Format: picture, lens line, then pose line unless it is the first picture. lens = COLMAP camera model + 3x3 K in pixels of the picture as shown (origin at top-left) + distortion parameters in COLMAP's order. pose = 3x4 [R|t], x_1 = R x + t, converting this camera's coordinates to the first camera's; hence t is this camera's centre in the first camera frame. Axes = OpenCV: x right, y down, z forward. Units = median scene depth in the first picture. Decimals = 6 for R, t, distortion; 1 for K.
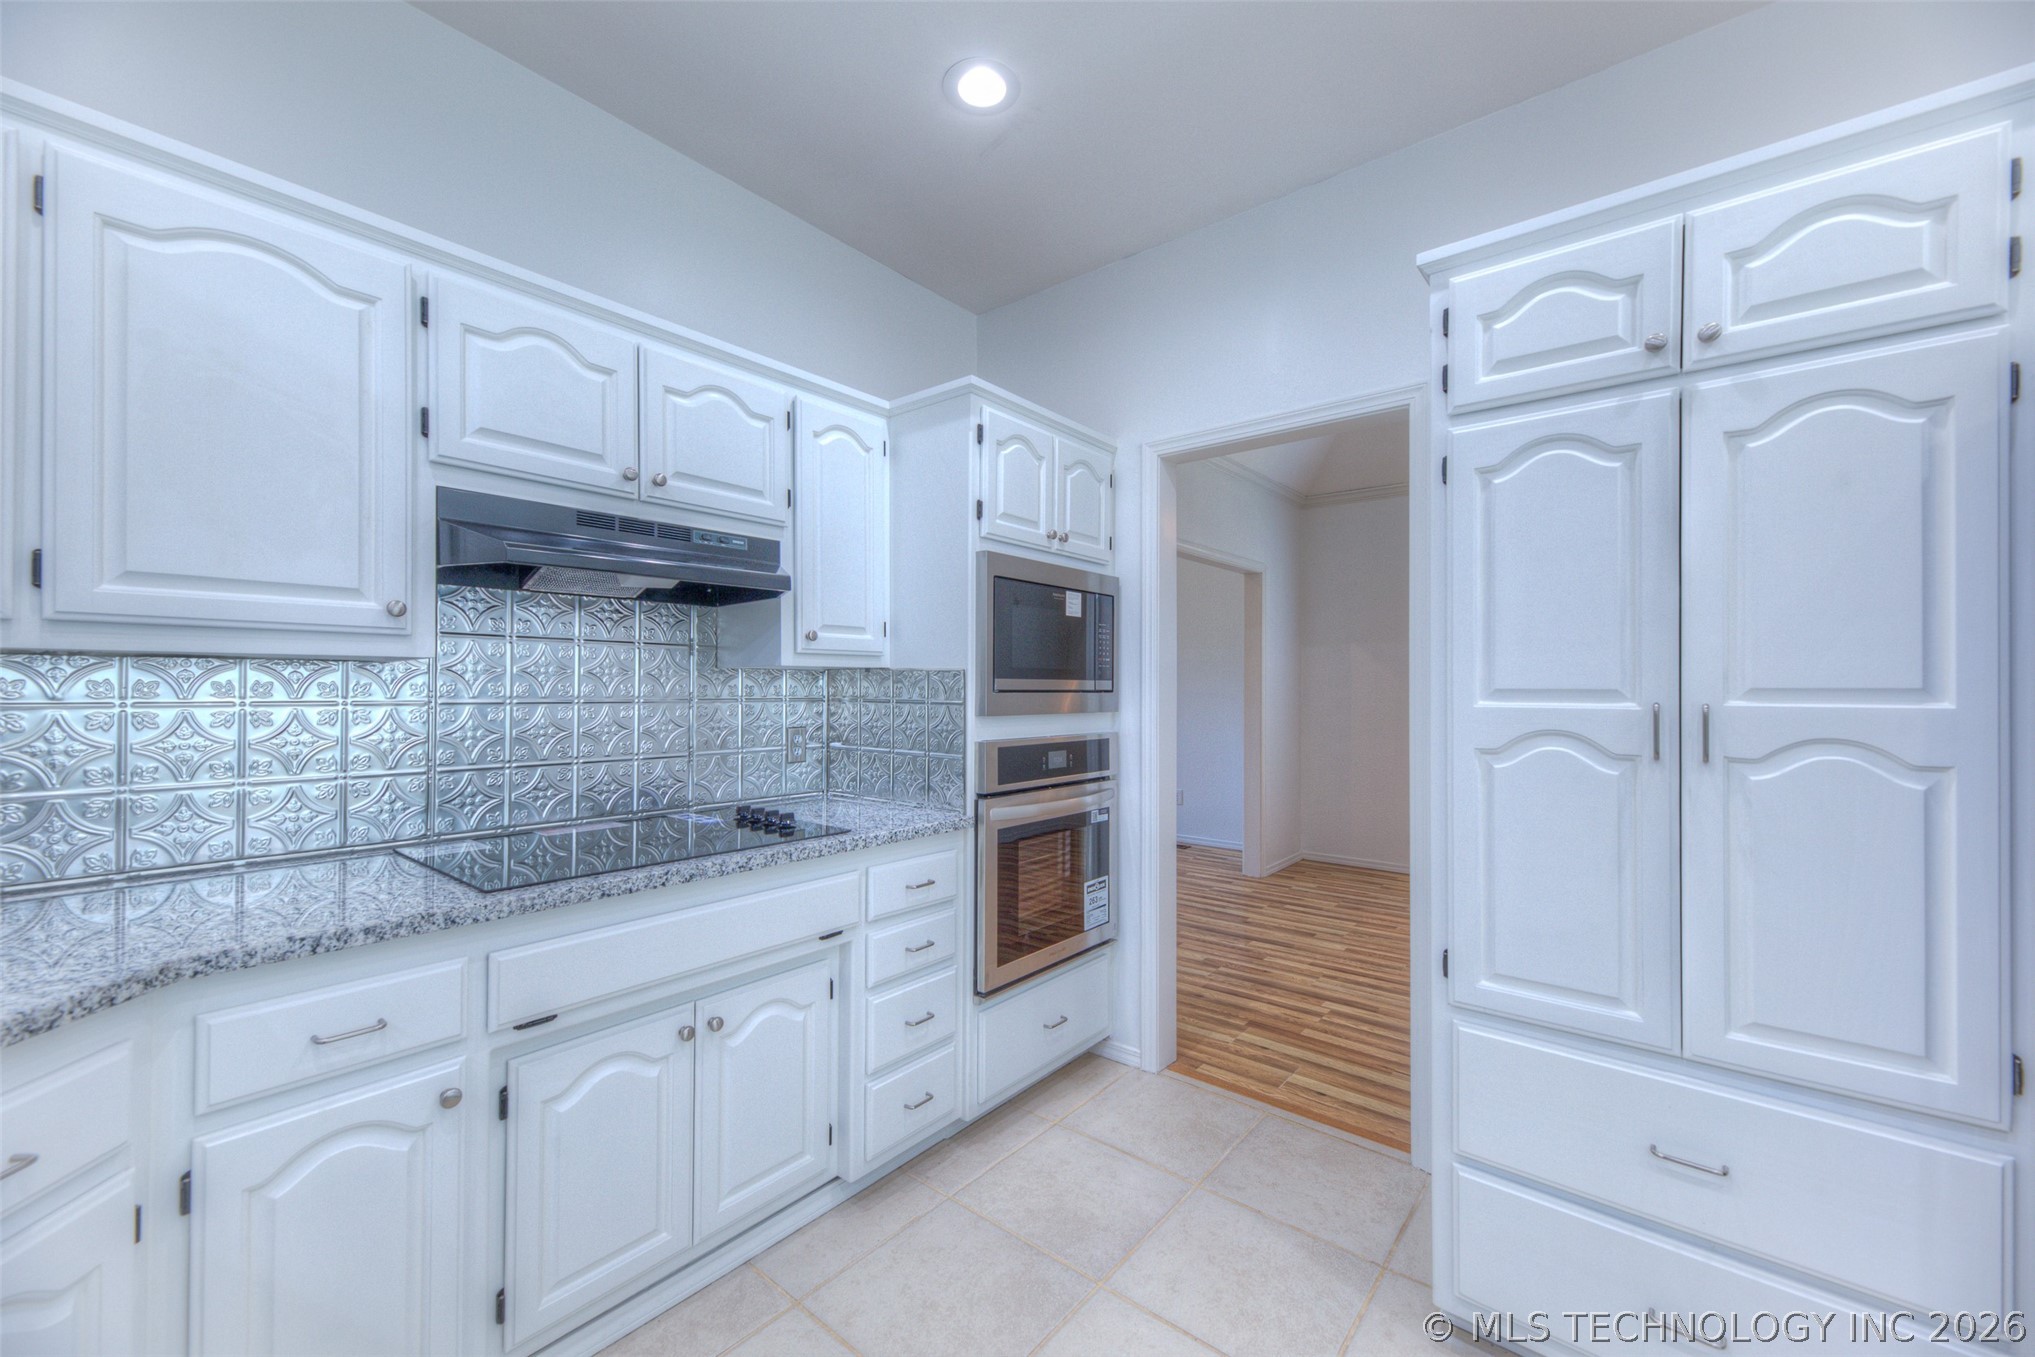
lens RADIAL K [[806.5, 0, 1013.1], [0, 806.5, 683.6], [0, 0, 1]] dist [0.012355, -0.002580]
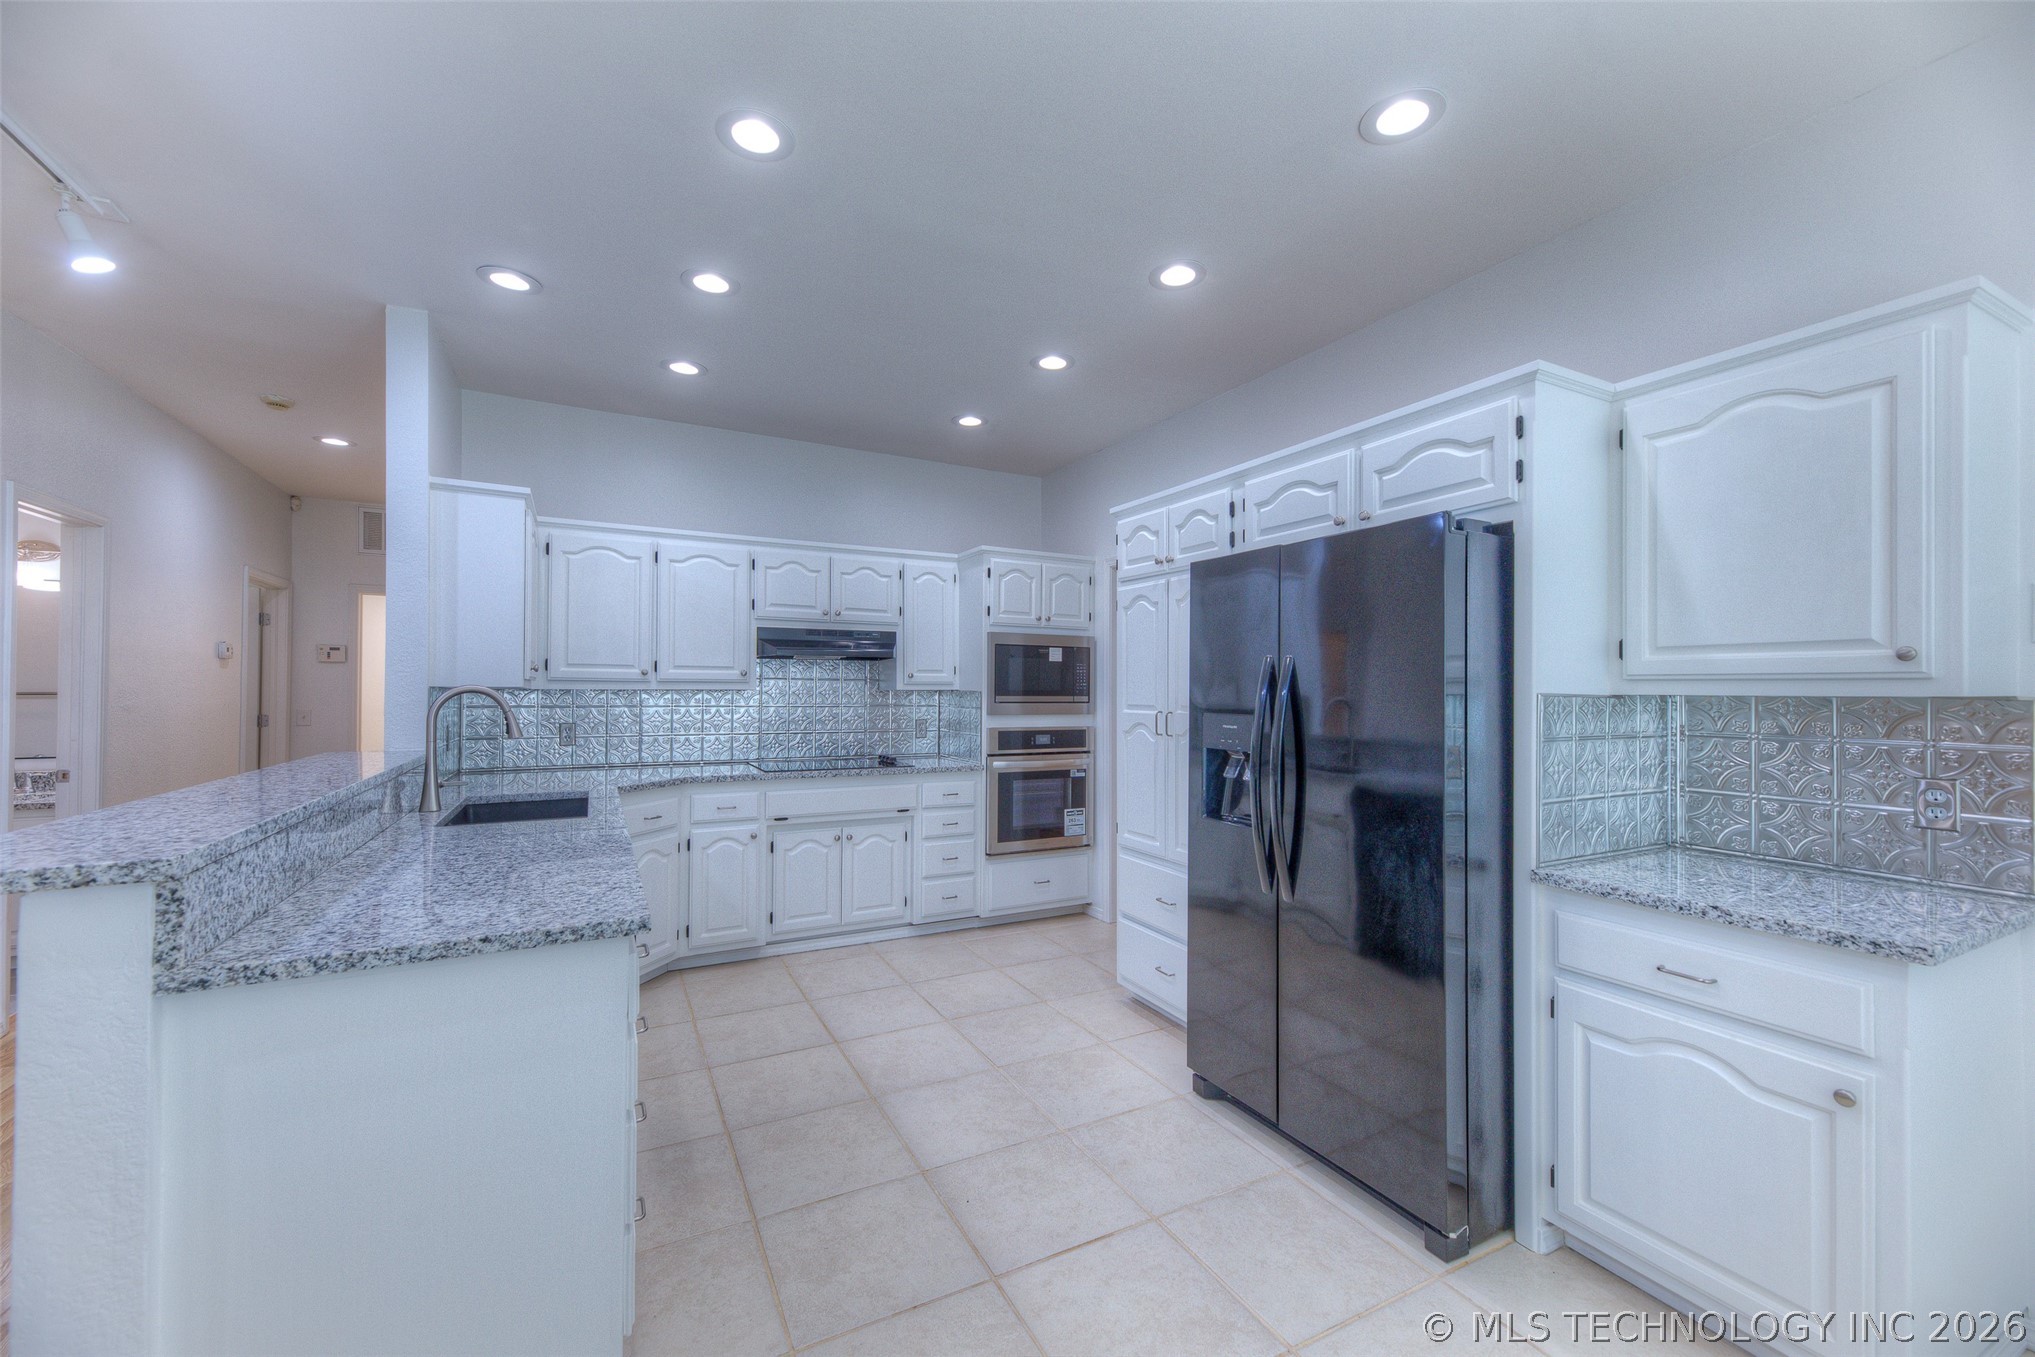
lens RADIAL K [[806.5, 0, 1012.3], [0, 806.5, 683.8], [0, 0, 1]] dist [0.012355, -0.002580]
pose [[0.921259, -0.001605, -0.388946, 0.825140], [-0.000291, 0.999988, -0.004817, -0.028293], [0.388950, 0.004551, 0.921248, -0.847476]]
